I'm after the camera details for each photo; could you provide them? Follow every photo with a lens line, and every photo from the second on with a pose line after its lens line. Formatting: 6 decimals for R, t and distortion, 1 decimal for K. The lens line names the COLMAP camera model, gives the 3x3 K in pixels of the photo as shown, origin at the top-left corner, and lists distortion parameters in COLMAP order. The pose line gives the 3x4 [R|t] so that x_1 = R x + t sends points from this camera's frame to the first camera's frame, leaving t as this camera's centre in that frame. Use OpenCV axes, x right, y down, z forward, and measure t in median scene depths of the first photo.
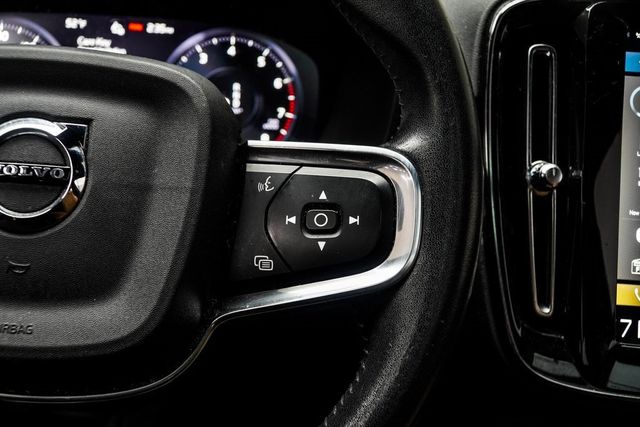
lens RADIAL K [[830.3, 0, 315.0], [0, 830.3, 212.3], [0, 0, 1]] dist [0.004734, 0.000000]
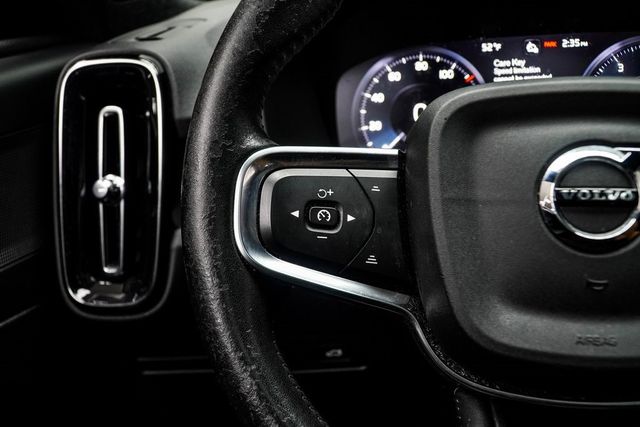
lens RADIAL K [[830.3, 0, 292.9], [0, 830.3, 223.6], [0, 0, 1]] dist [0.004734, 0.000000]
pose [[0.945205, -0.039130, -0.324125, -0.246616], [0.041889, 0.999121, 0.001535, -0.020637], [0.323780, -0.015029, 0.946013, -0.102475]]
